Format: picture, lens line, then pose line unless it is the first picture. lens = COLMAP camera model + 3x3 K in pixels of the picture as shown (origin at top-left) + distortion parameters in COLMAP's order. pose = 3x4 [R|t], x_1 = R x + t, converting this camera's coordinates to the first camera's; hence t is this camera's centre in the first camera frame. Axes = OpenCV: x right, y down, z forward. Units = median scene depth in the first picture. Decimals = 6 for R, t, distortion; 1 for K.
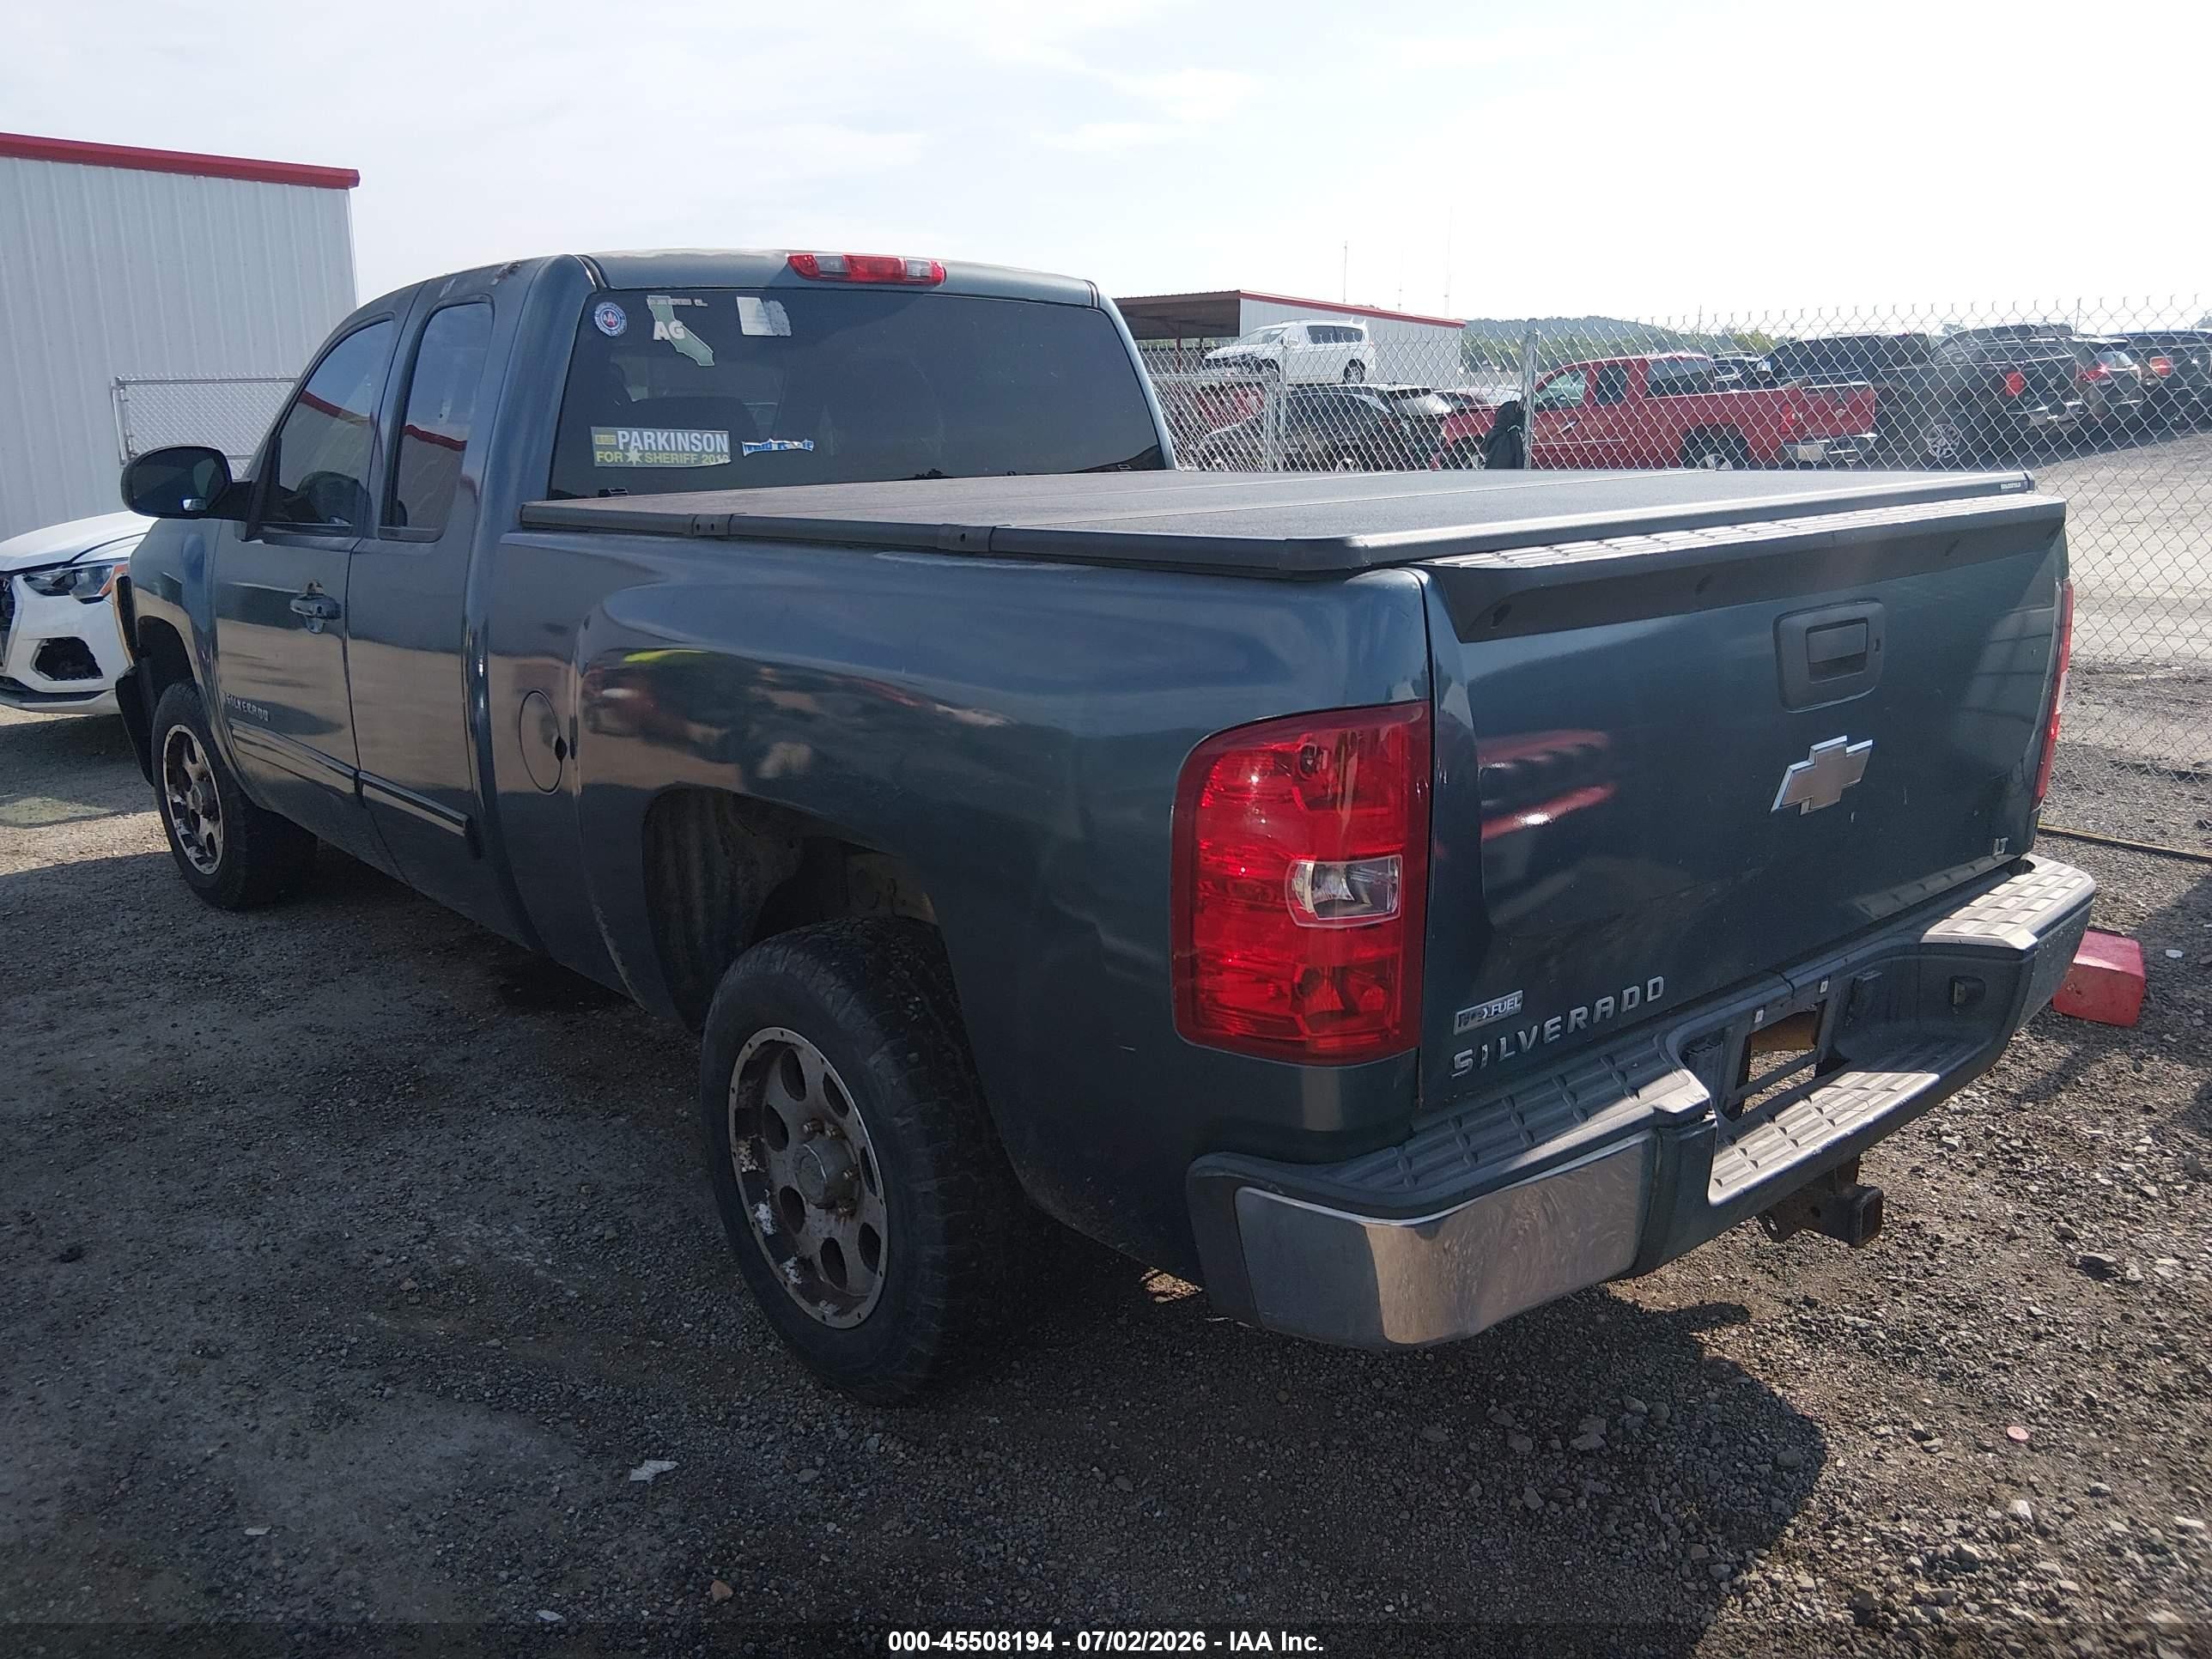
lens RADIAL K [[1690.1, 0, 1098.9], [0, 1690.1, 829.5], [0, 0, 1]] dist [0.067844, -0.128769]
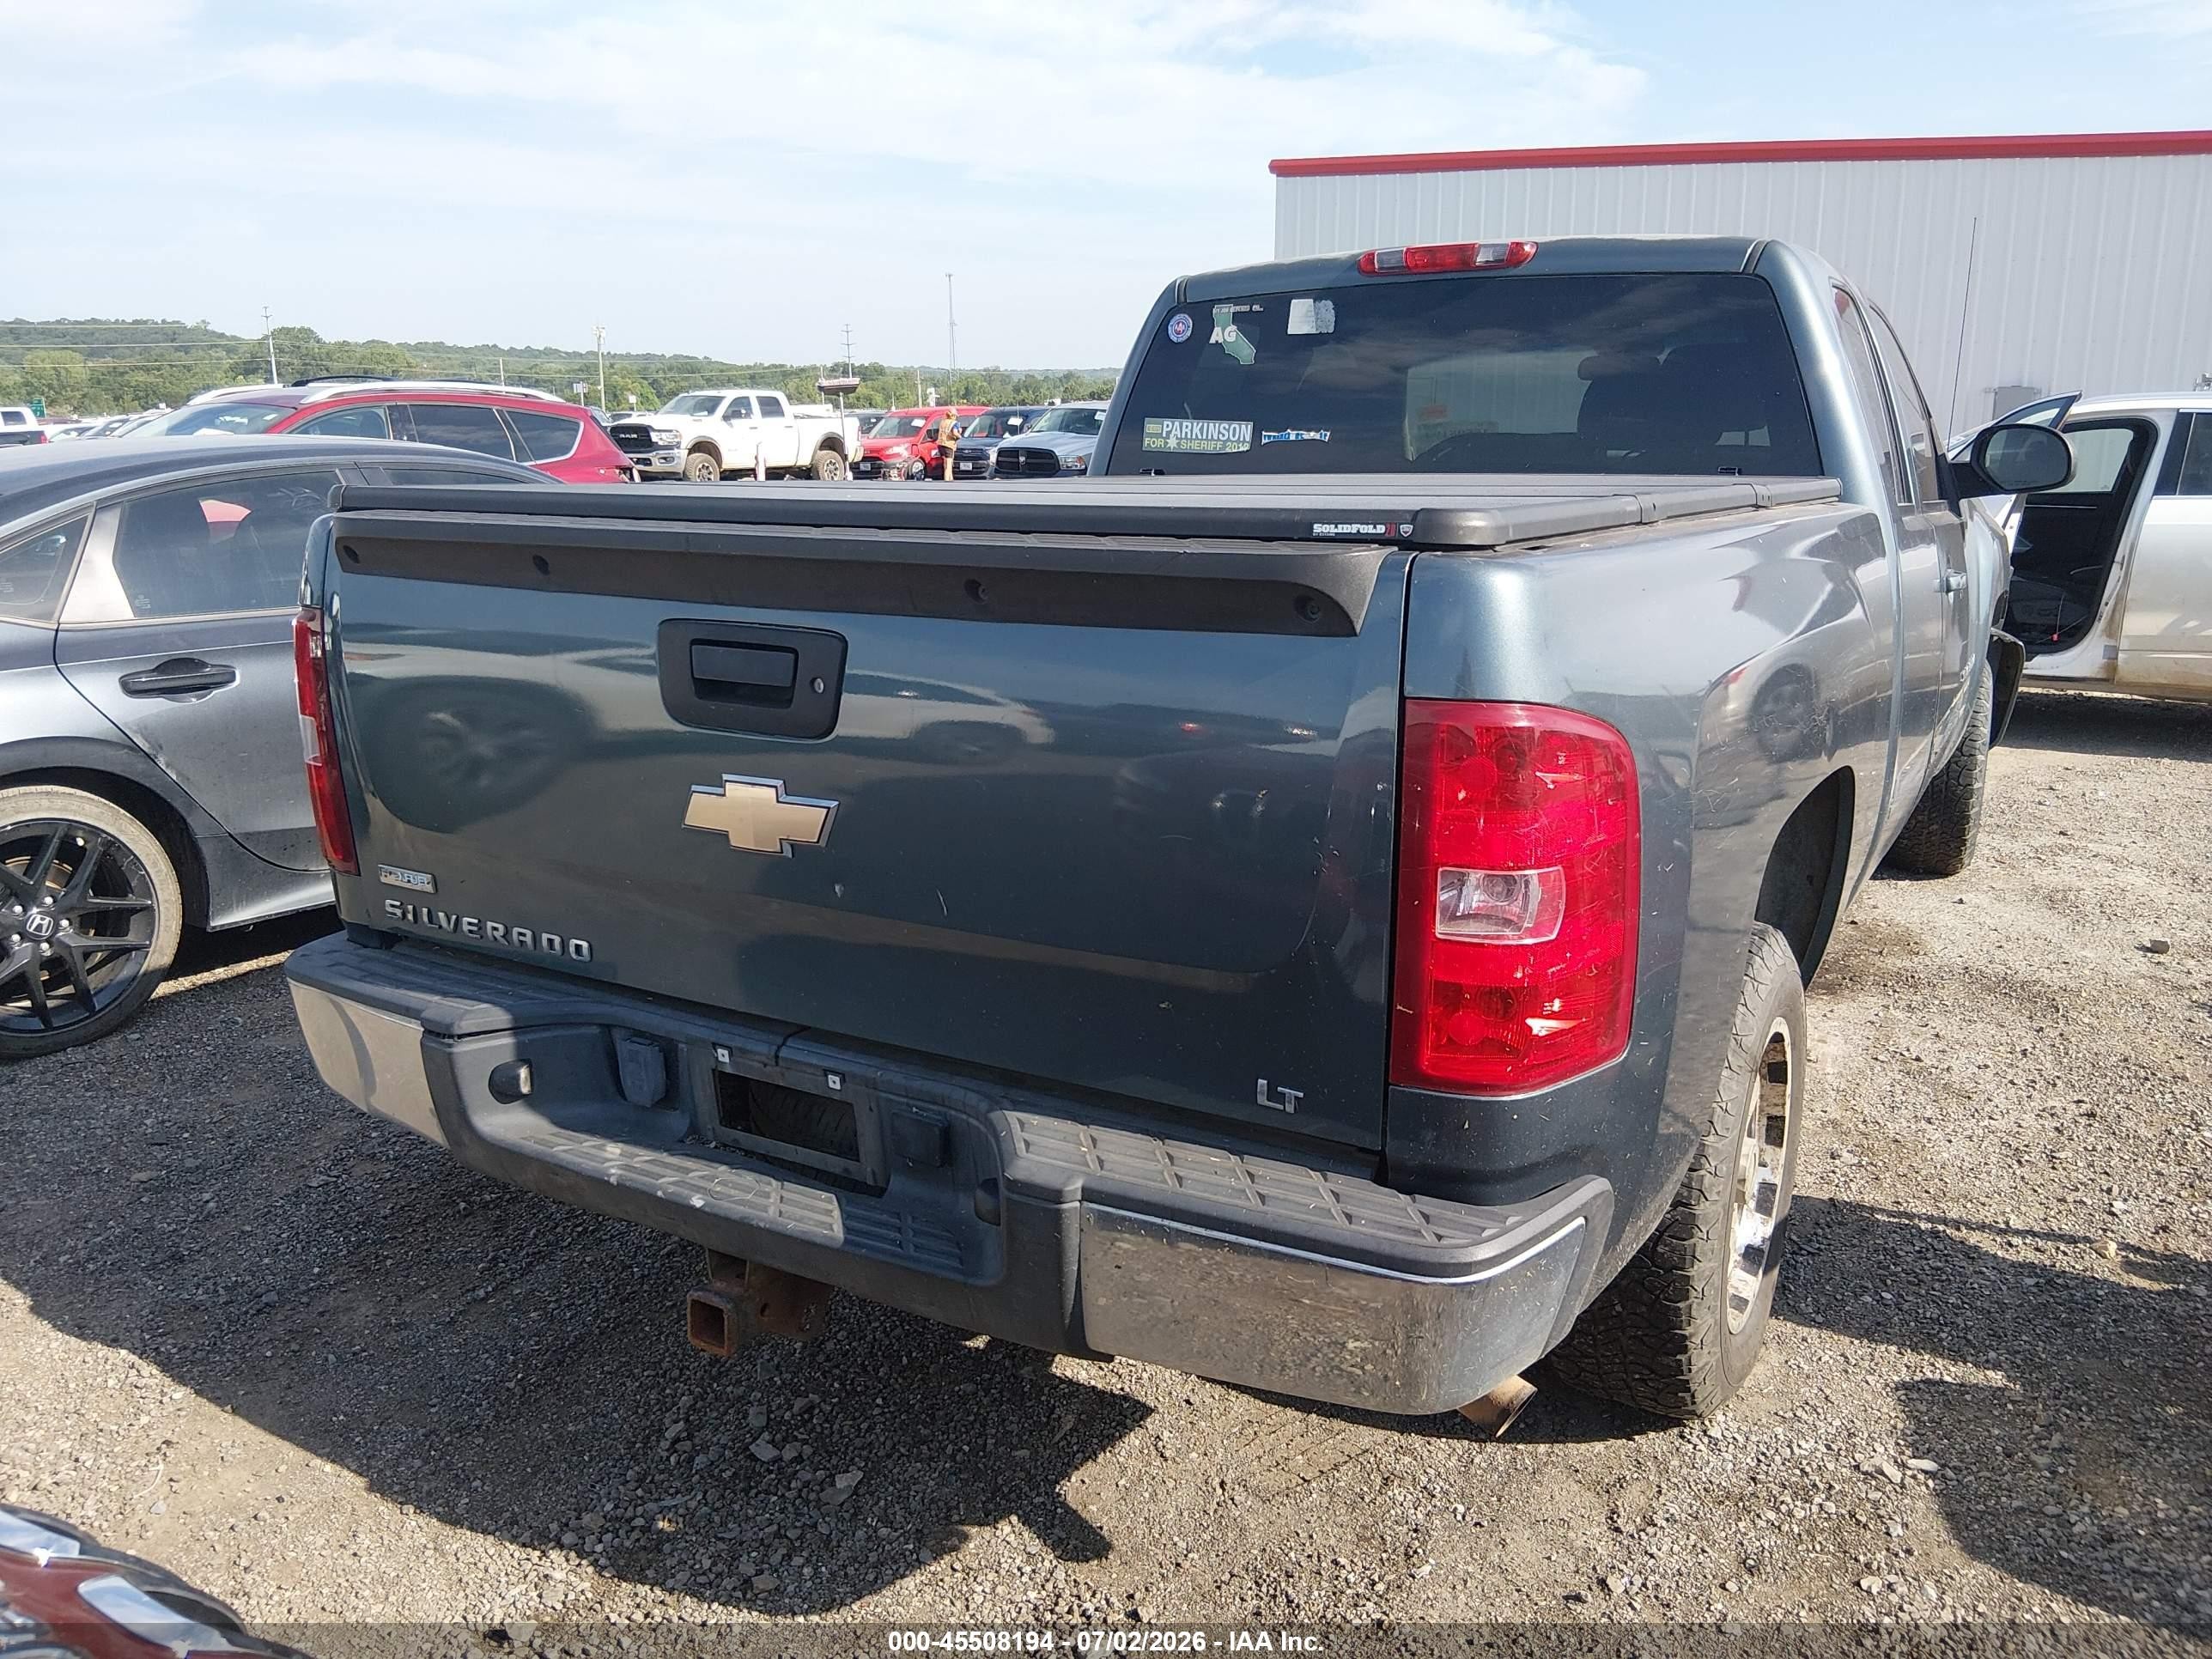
lens RADIAL K [[1690.1, 0, 1102.9], [0, 1690.1, 825.6], [0, 0, 1]] dist [0.067844, -0.128769]
pose [[0.317984, 0.225305, -0.920937, 0.992800], [-0.226805, 0.961227, 0.156850, -0.156910], [0.920568, 0.158997, 0.356755, 0.657644]]
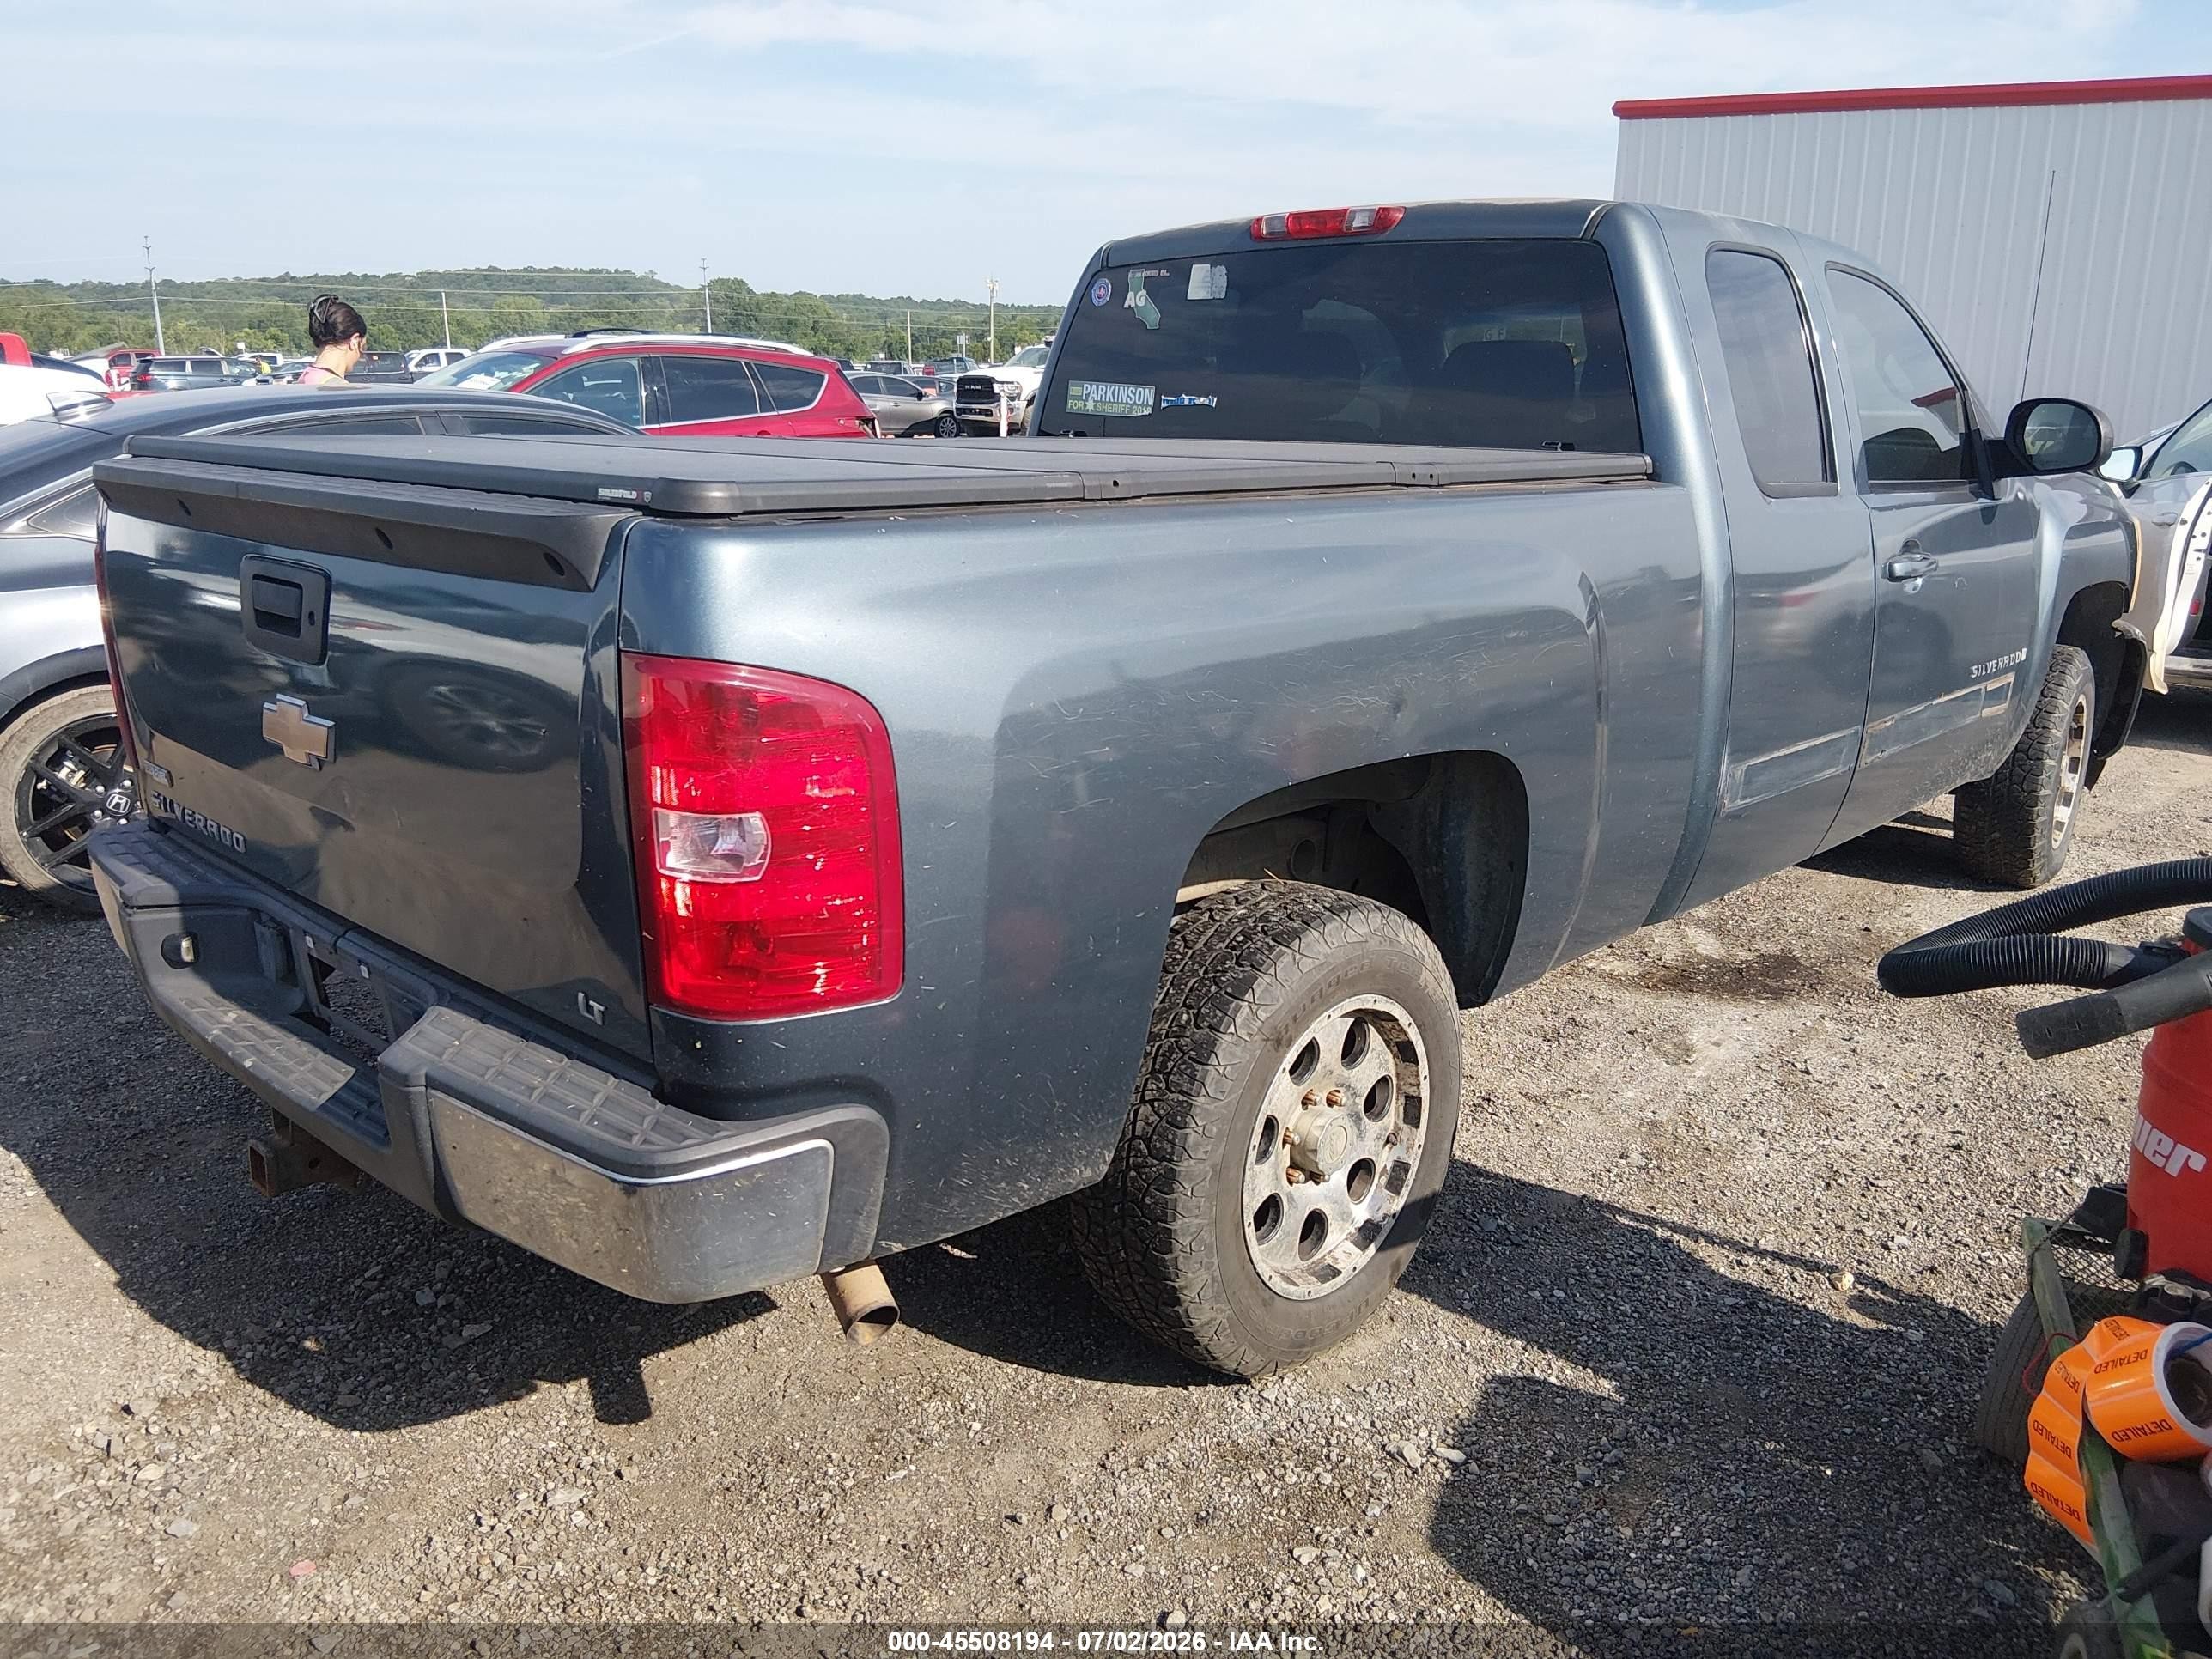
lens RADIAL K [[1690.1, 0, 1113.5], [0, 1690.1, 826.8], [0, 0, 1]] dist [0.067844, -0.128769]
pose [[0.102644, 0.264588, -0.958883, 1.119375], [-0.247223, 0.940514, 0.233055, -0.255233], [0.963506, 0.213137, 0.161951, 1.012501]]
